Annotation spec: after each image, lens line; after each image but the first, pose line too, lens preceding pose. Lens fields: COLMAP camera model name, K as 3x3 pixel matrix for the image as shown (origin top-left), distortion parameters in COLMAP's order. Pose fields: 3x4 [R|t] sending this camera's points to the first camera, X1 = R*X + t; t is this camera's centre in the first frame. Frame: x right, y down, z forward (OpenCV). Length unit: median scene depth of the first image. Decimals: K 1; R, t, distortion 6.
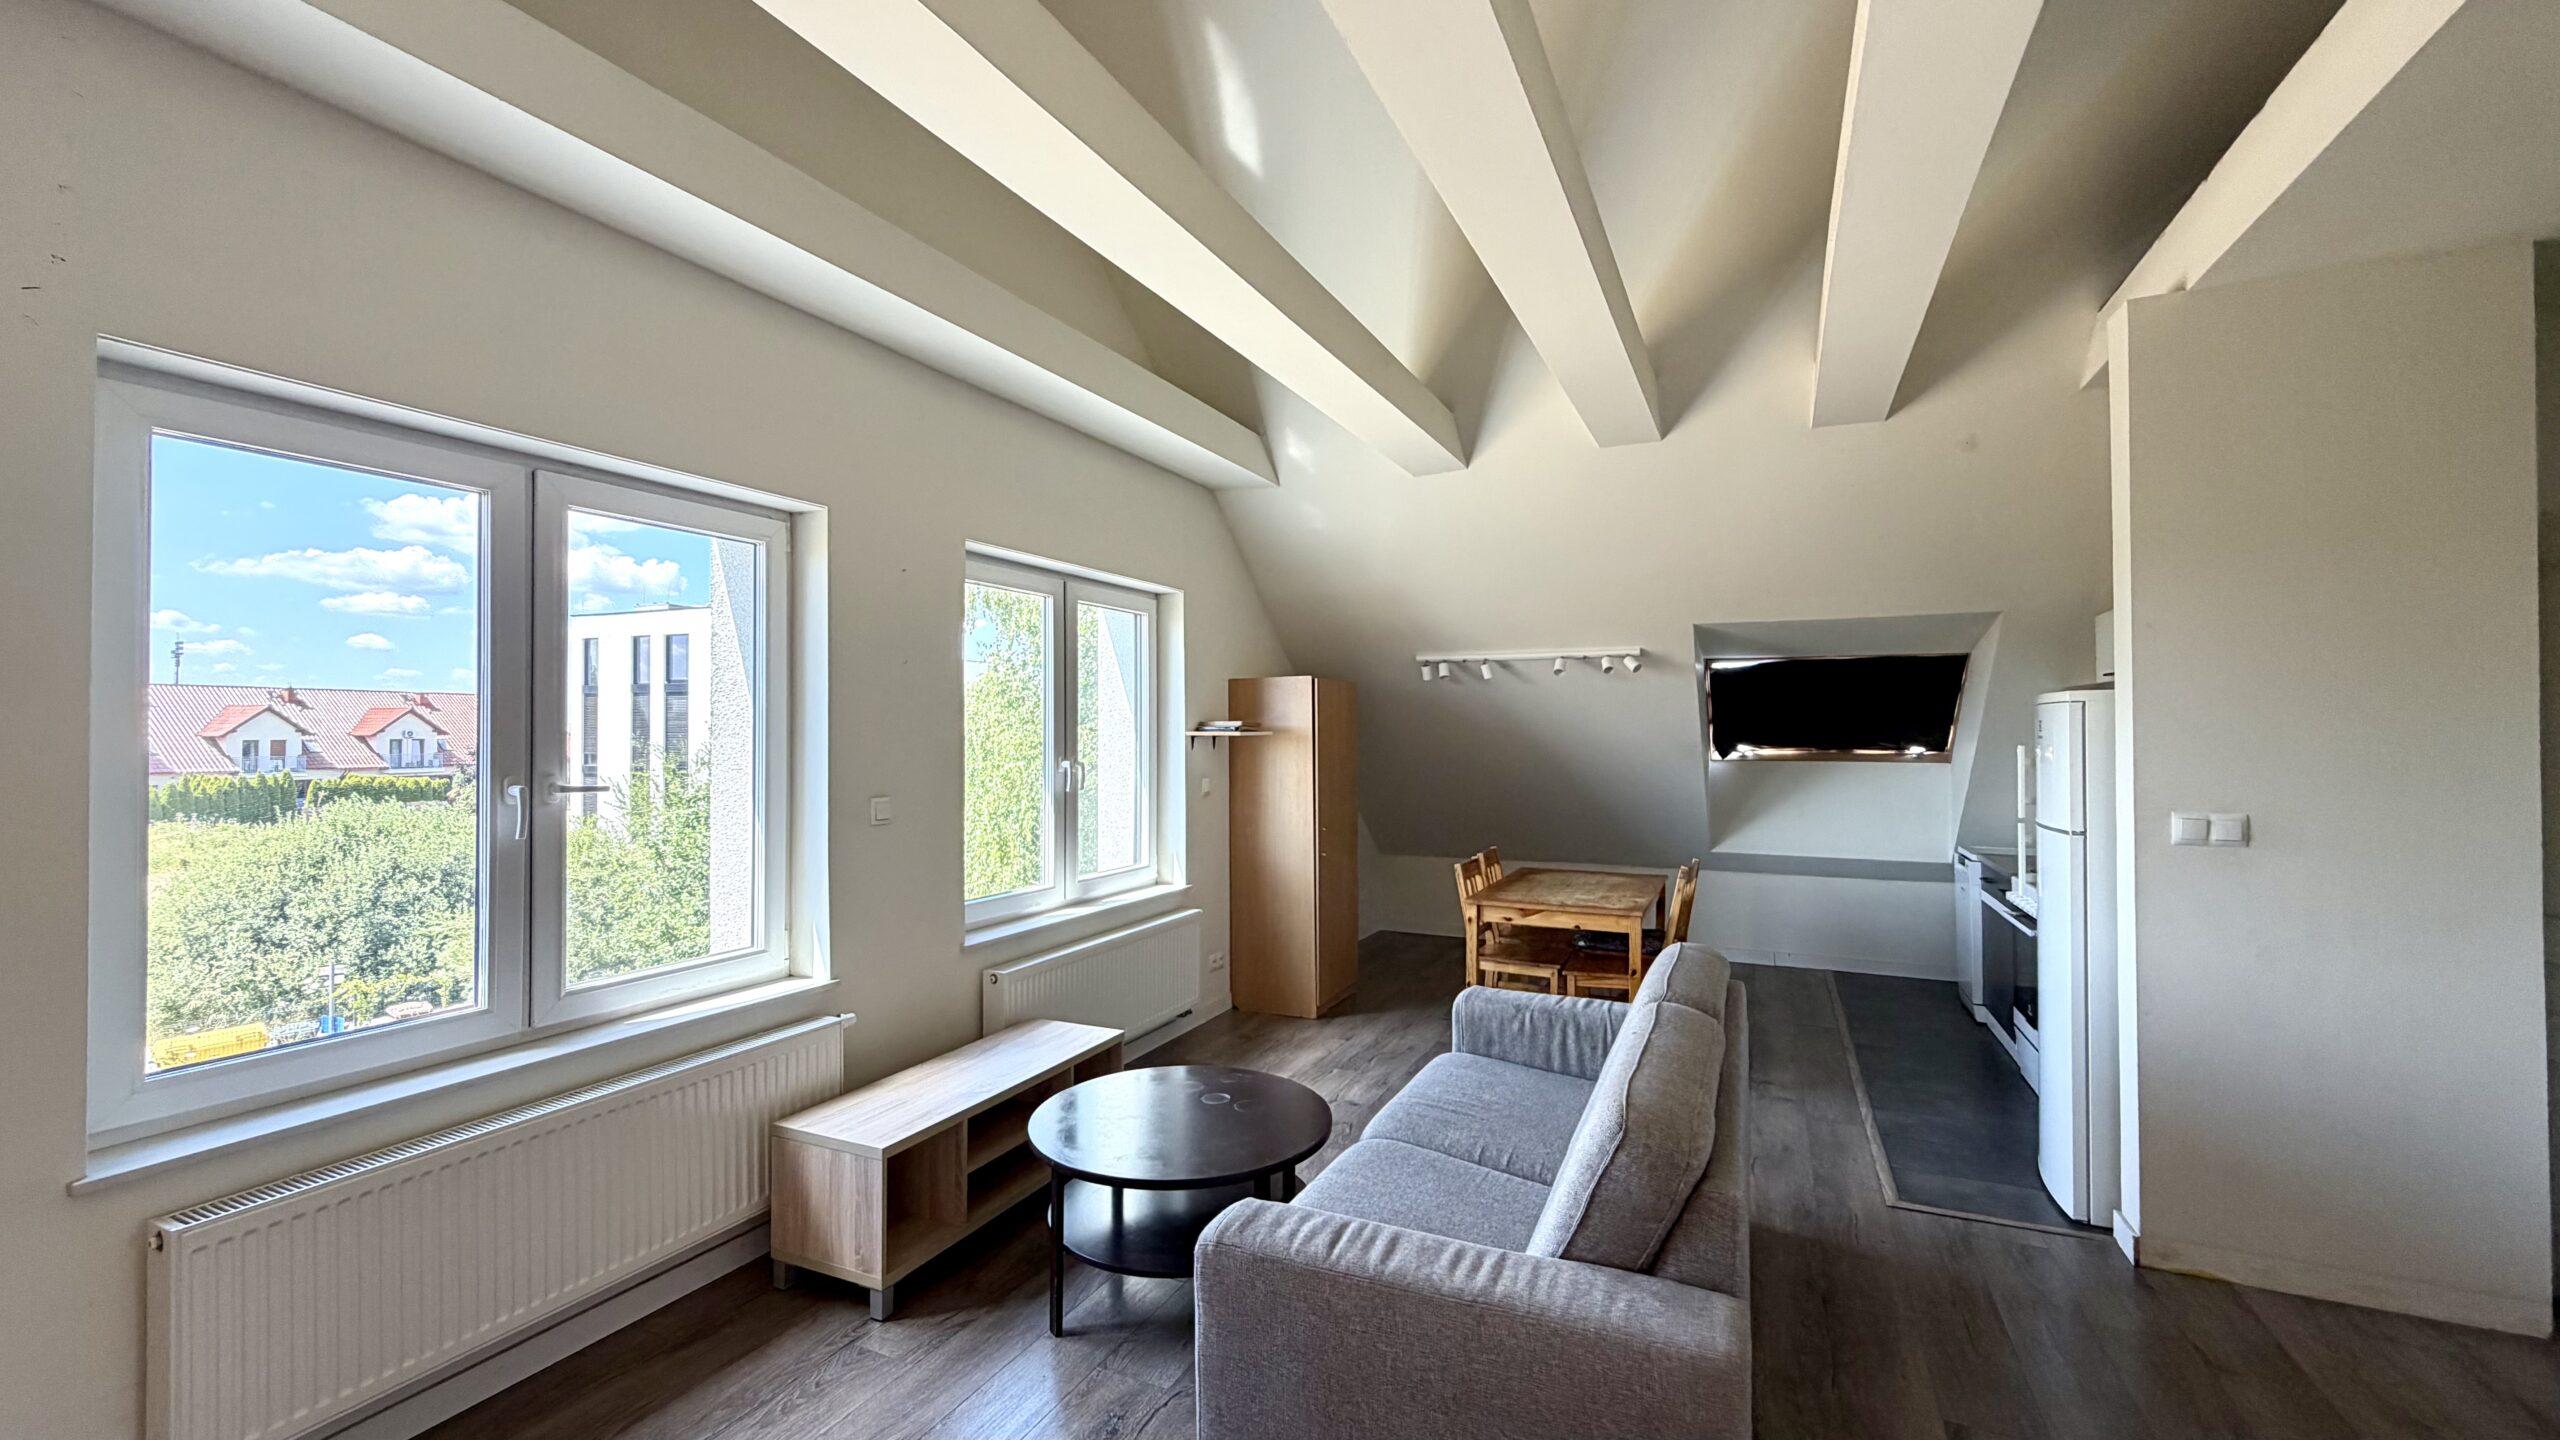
lens RADIAL K [[1029.3, 0, 1280.0], [0, 1029.3, 720.0], [0, 0, 1]] dist [0.006035, -0.000106]
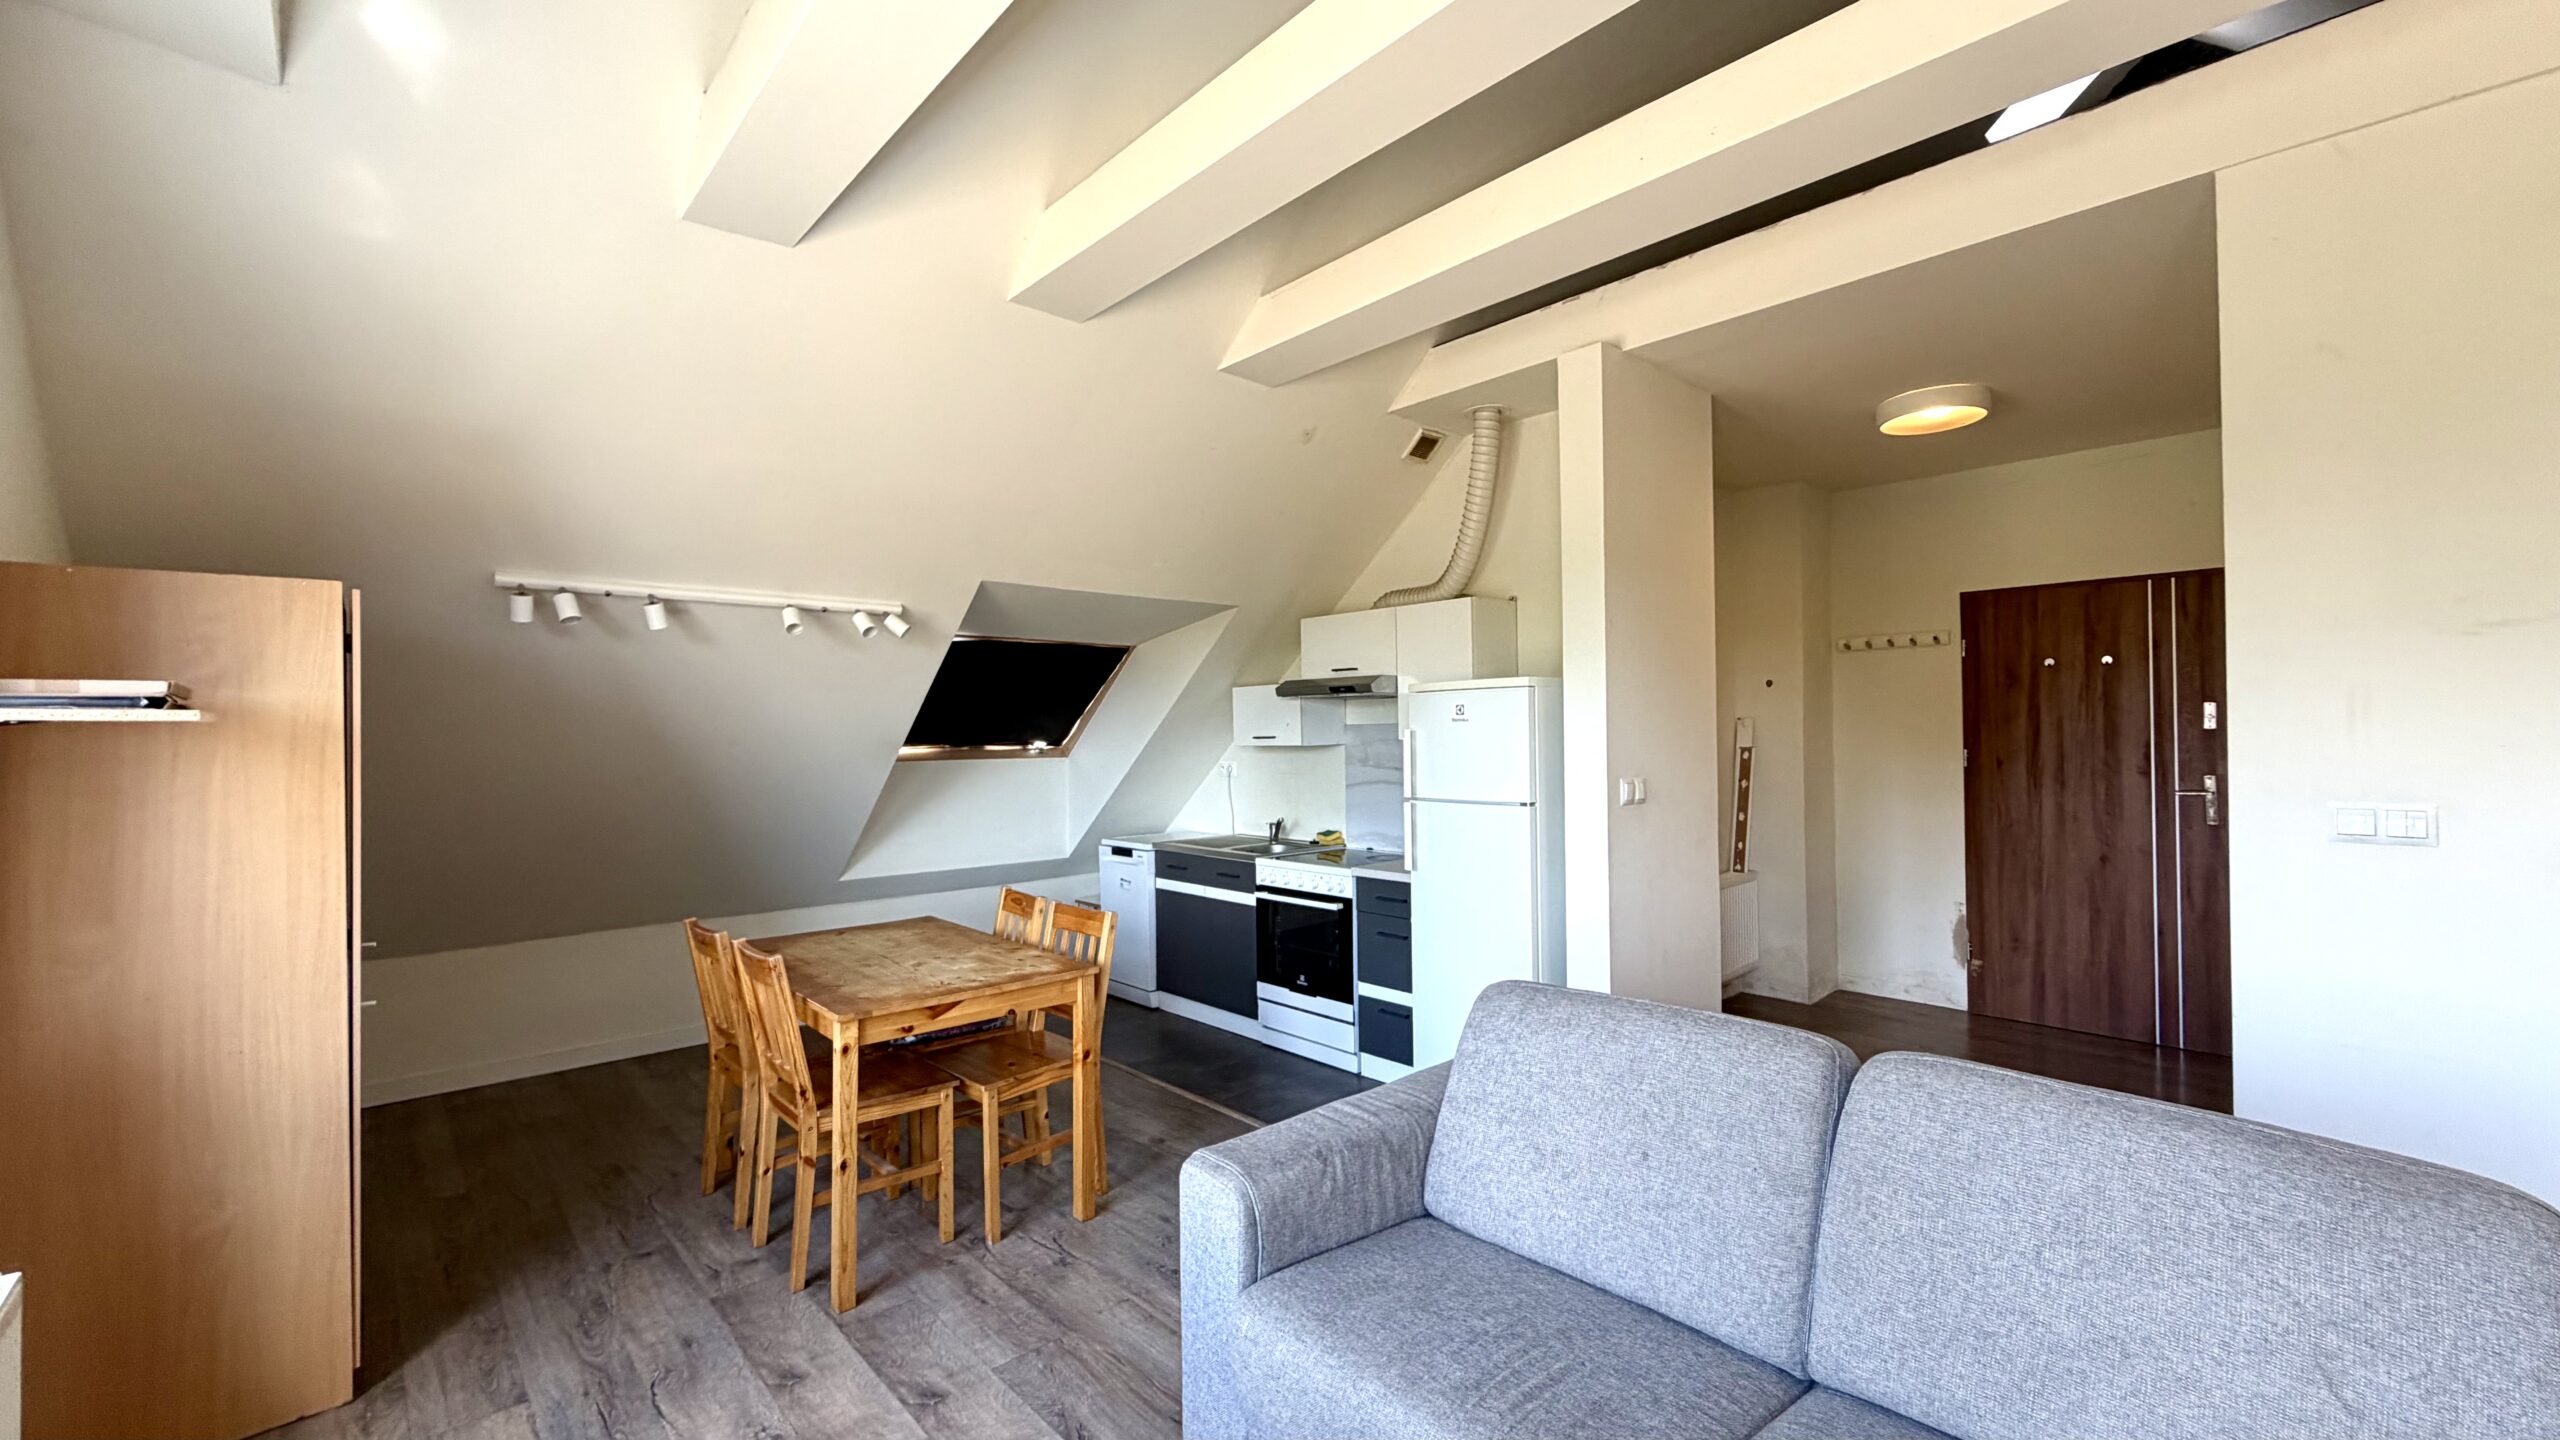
lens RADIAL K [[1029.3, 0, 1280.0], [0, 1029.3, 720.0], [0, 0, 1]] dist [0.006035, -0.000106]
pose [[0.381678, 0.008891, 0.924253, -0.212374], [-0.000654, 0.999956, -0.009349, 0.016864], [-0.924295, 0.002964, 0.381667, 0.487370]]
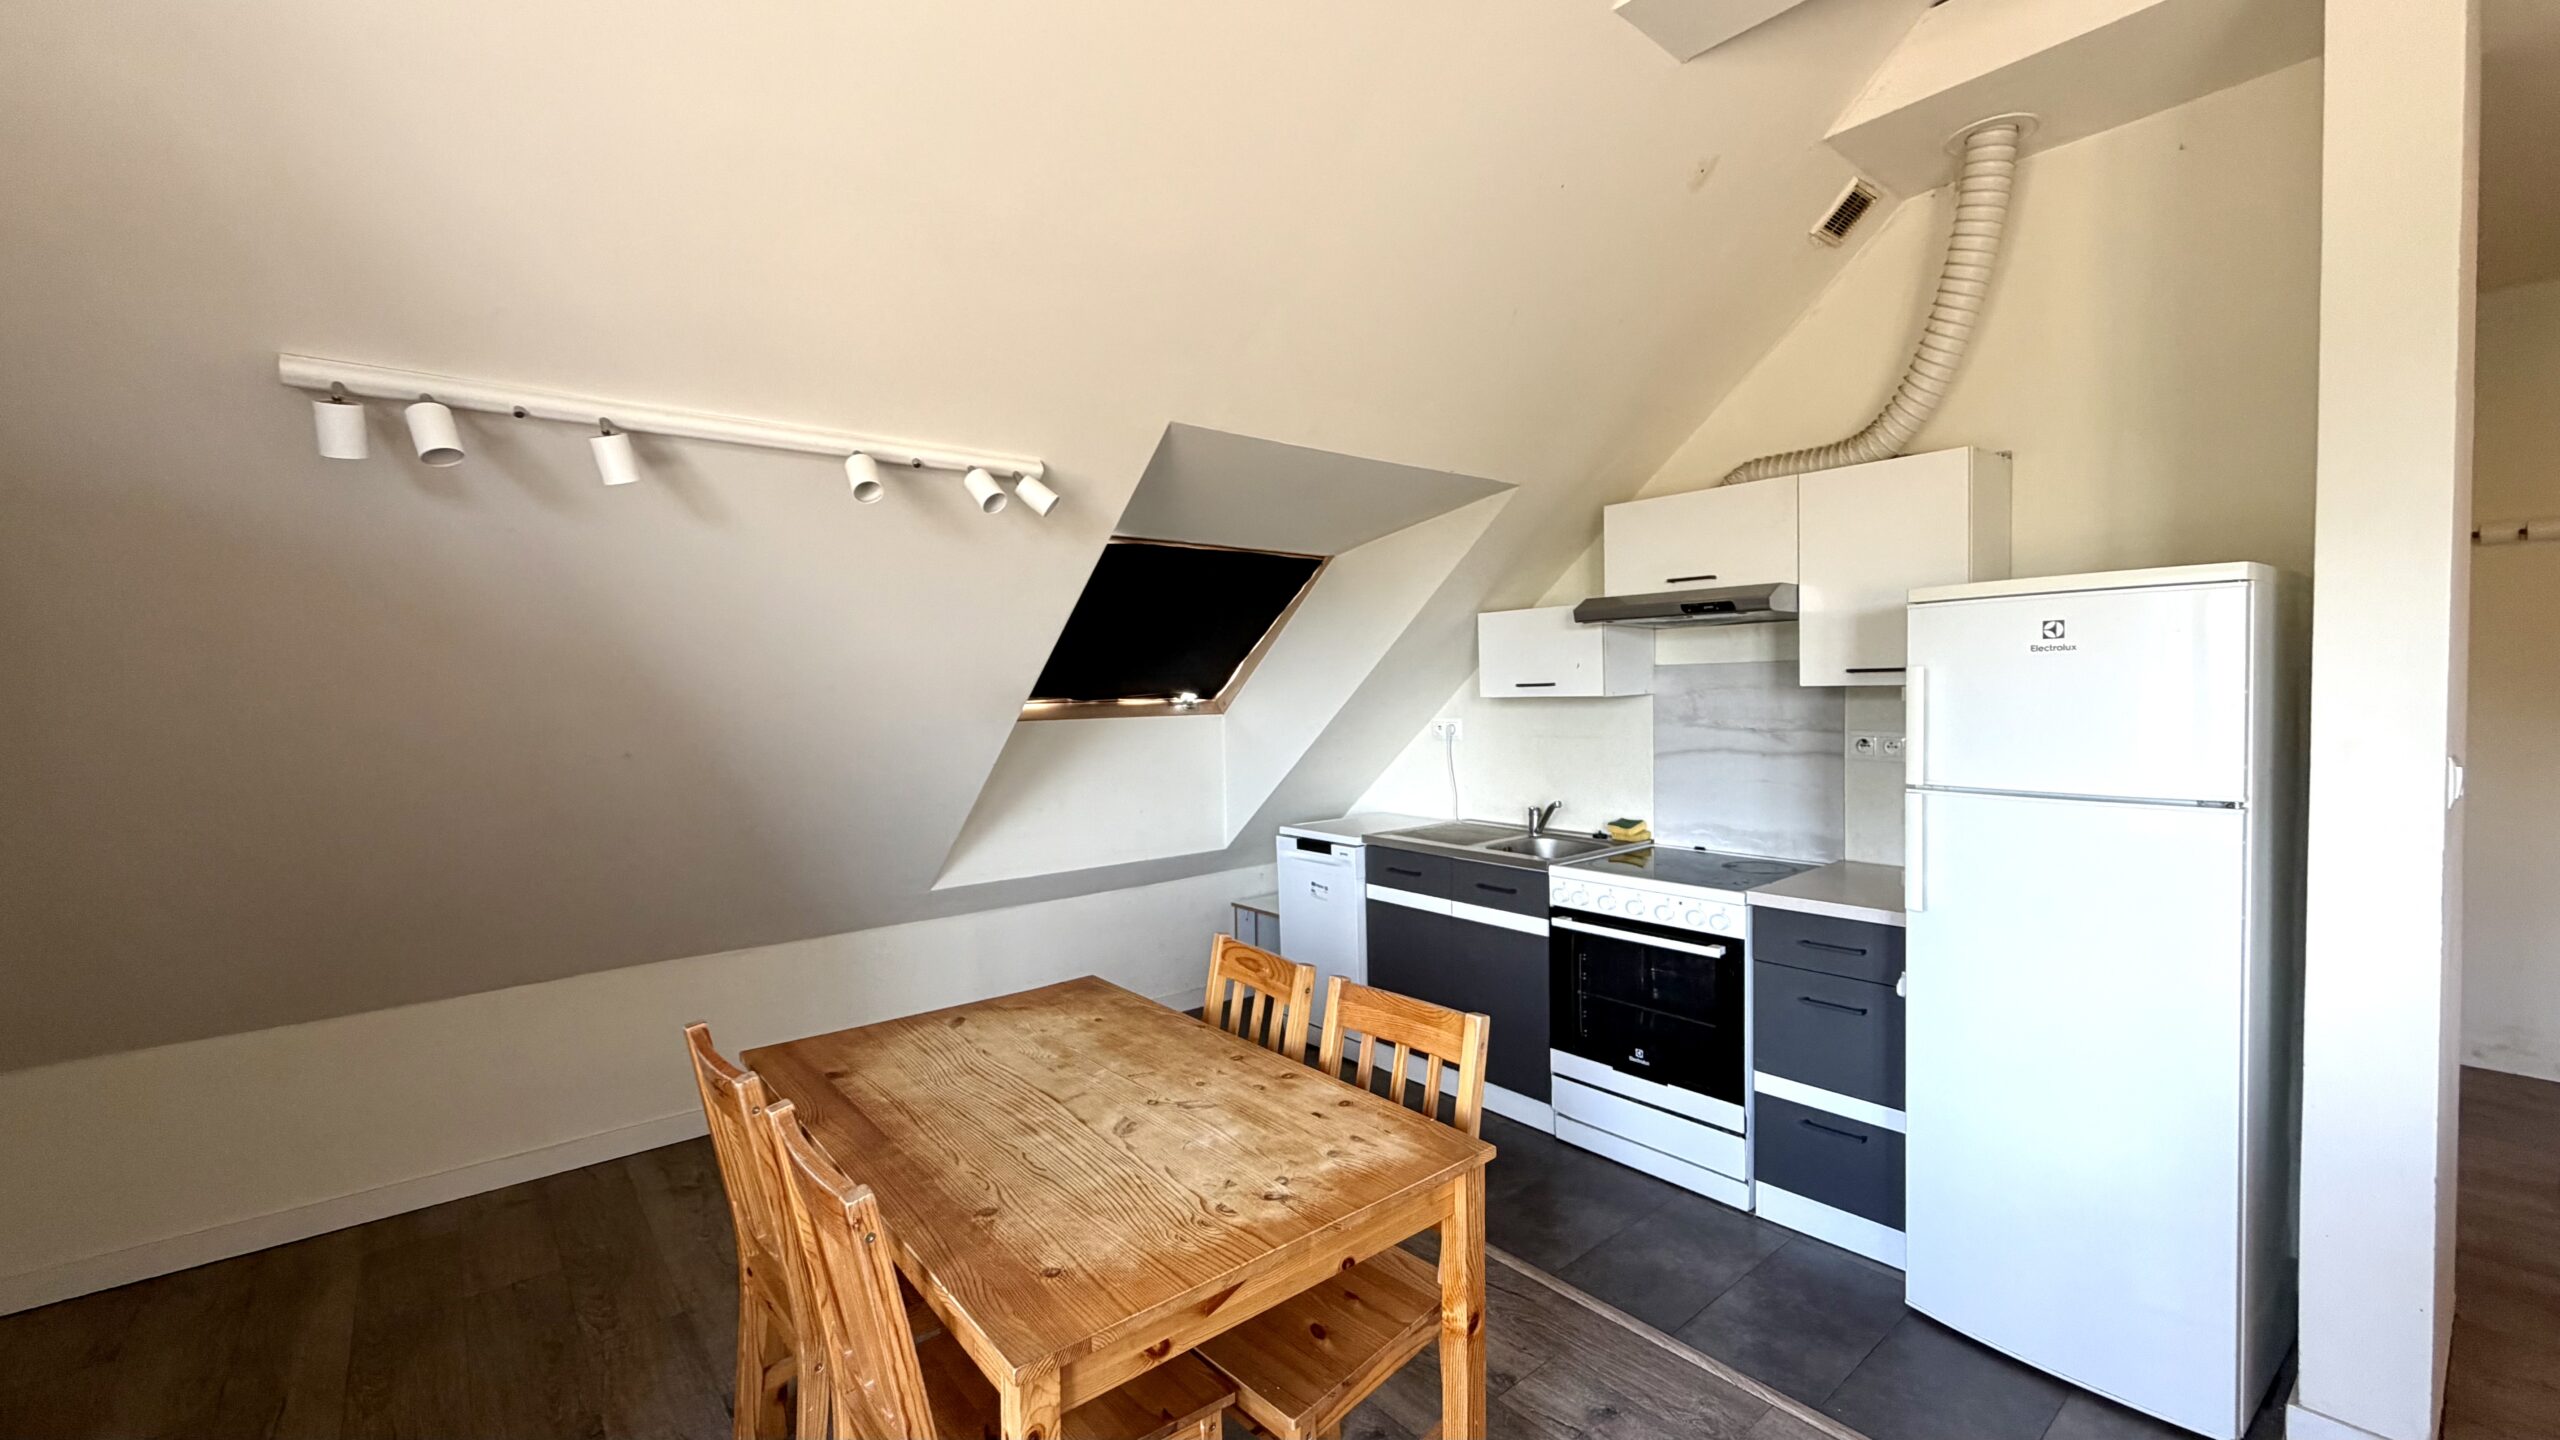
lens RADIAL K [[1029.3, 0, 1280.0], [0, 1029.3, 720.0], [0, 0, 1]] dist [0.006035, -0.000106]
pose [[0.424735, -0.036139, 0.904596, 0.003697], [0.005660, 0.999289, 0.037264, 0.021157], [-0.905300, -0.010707, 0.424638, 0.734882]]
